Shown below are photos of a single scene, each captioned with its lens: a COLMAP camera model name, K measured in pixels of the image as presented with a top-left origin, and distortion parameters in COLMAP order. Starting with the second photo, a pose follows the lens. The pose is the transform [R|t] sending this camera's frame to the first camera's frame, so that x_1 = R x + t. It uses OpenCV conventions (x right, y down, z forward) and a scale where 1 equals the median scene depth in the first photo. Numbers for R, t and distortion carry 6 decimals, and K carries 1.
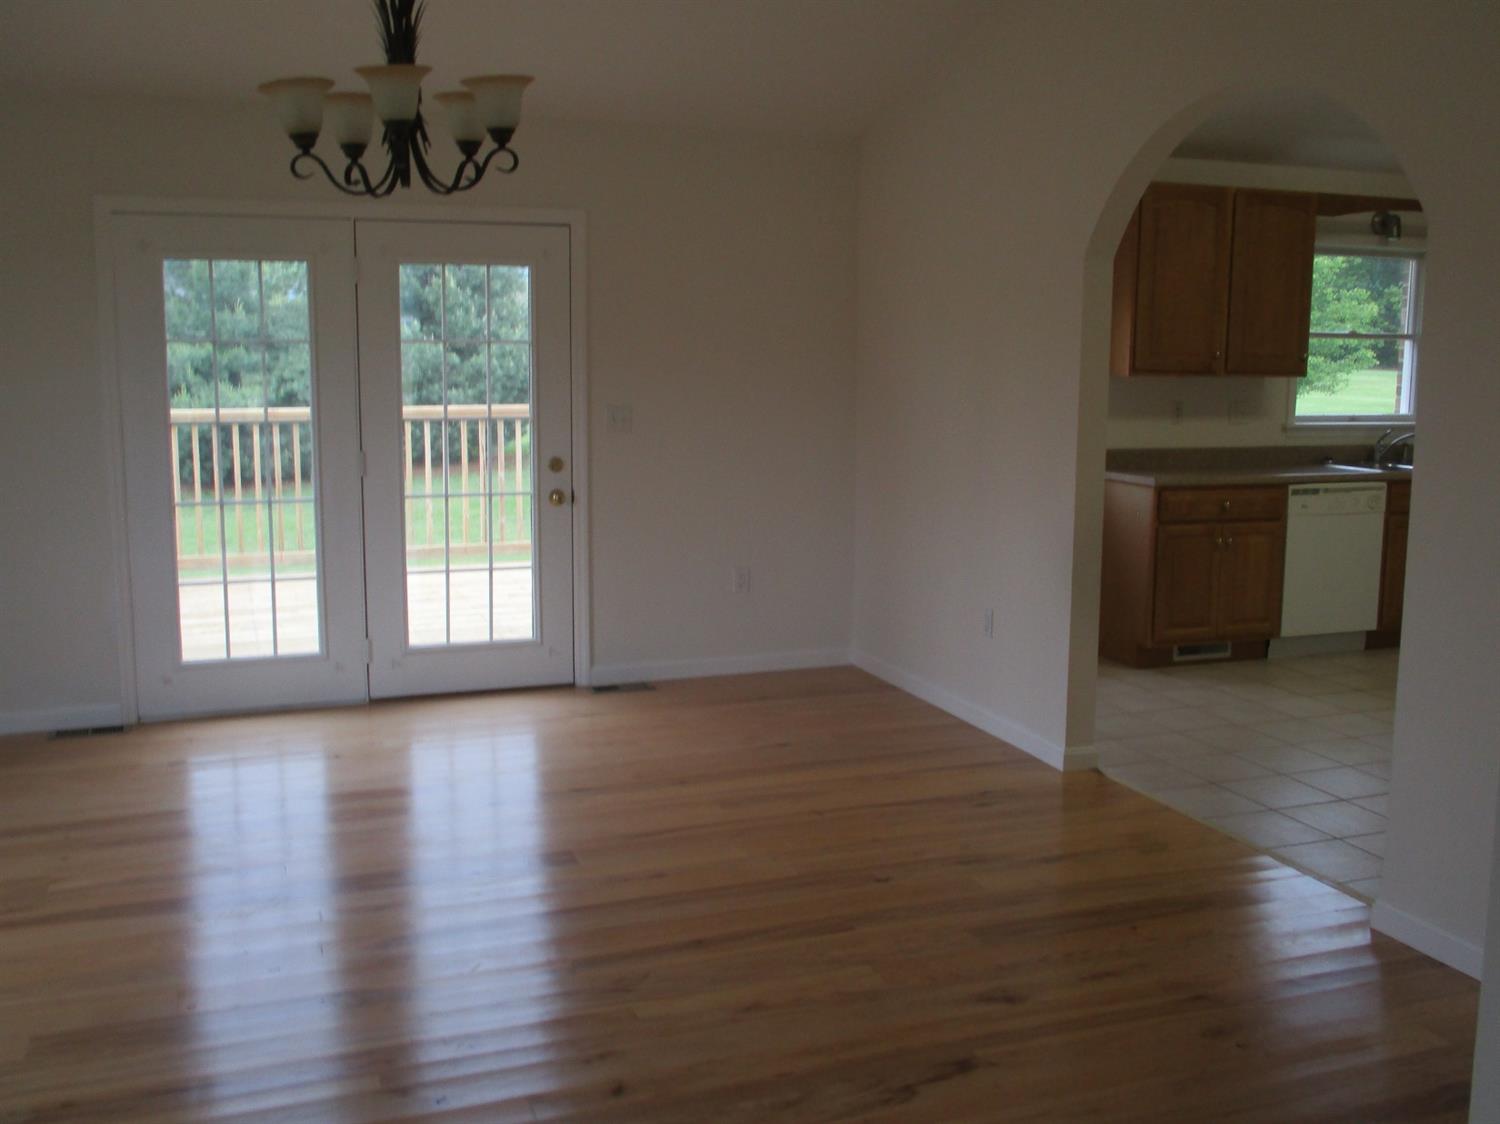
lens RADIAL K [[1639.8, 0, 750.0], [0, 1639.8, 562.0], [0, 0, 1]] dist [-0.011482, -0.006571]
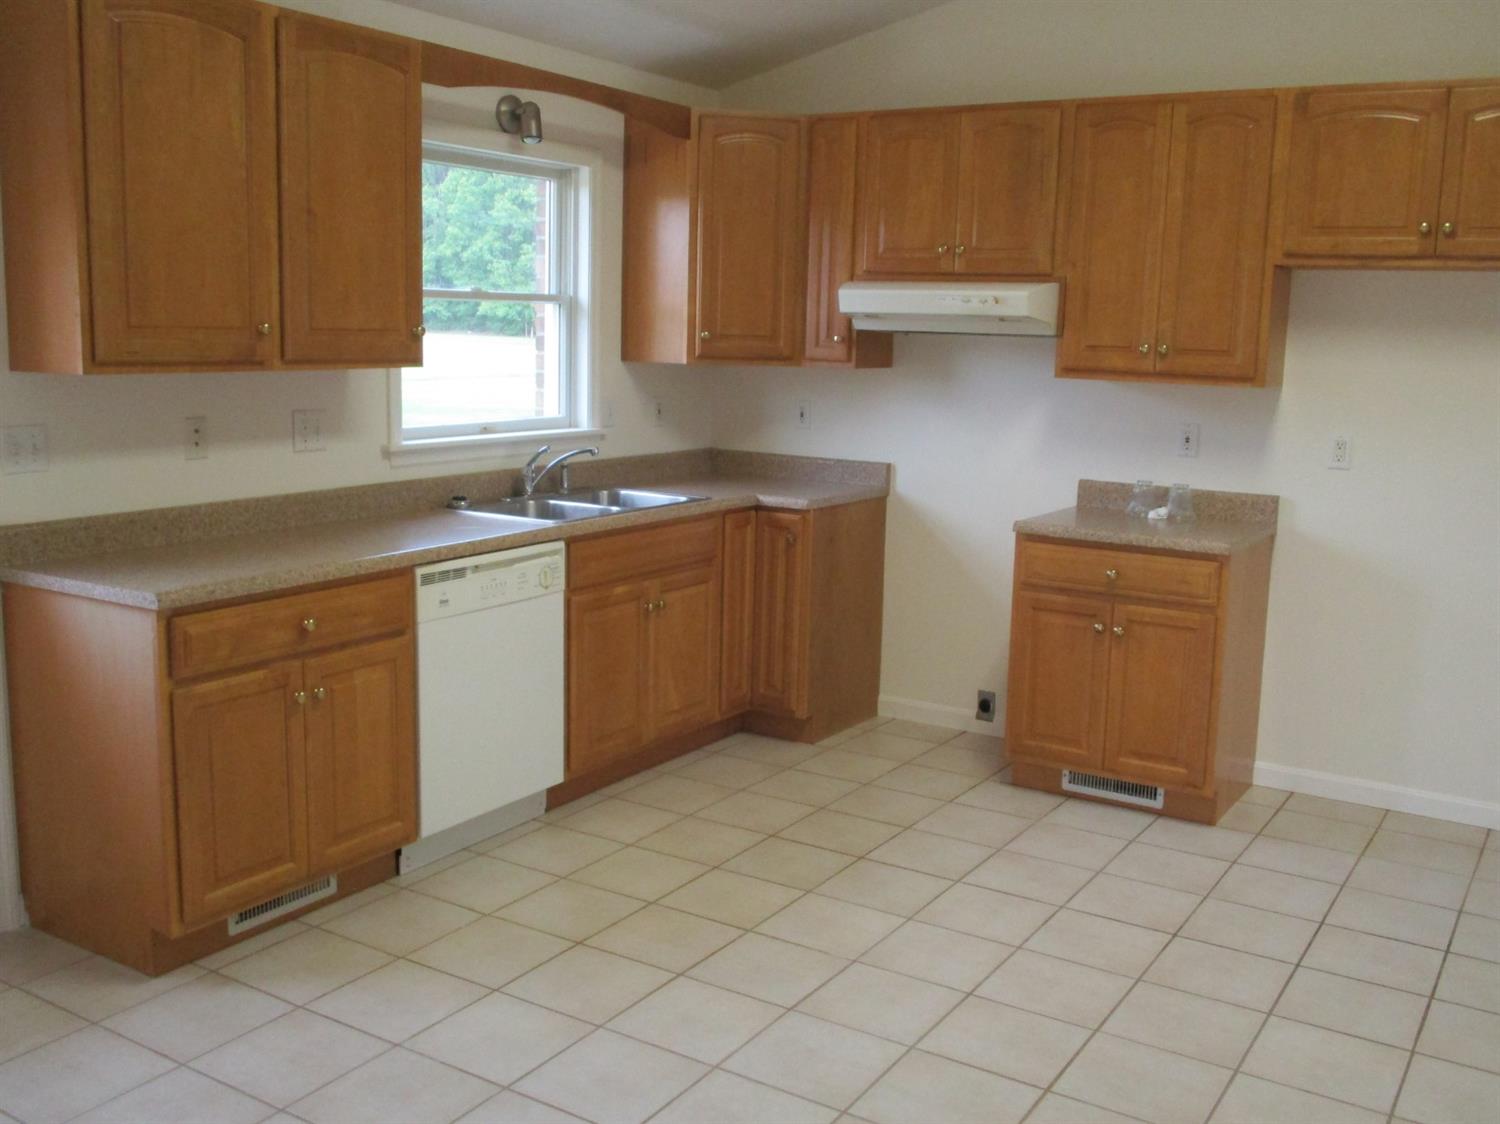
lens RADIAL K [[1467.8, 0, 750.0], [0, 1467.8, 562.0], [0, 0, 1]] dist [-0.018197, -0.016077]
pose [[0.822172, -0.086036, 0.562700, 0.142703], [0.060800, 0.996130, 0.063471, -0.072500], [-0.565983, -0.017972, 0.824221, 0.524109]]
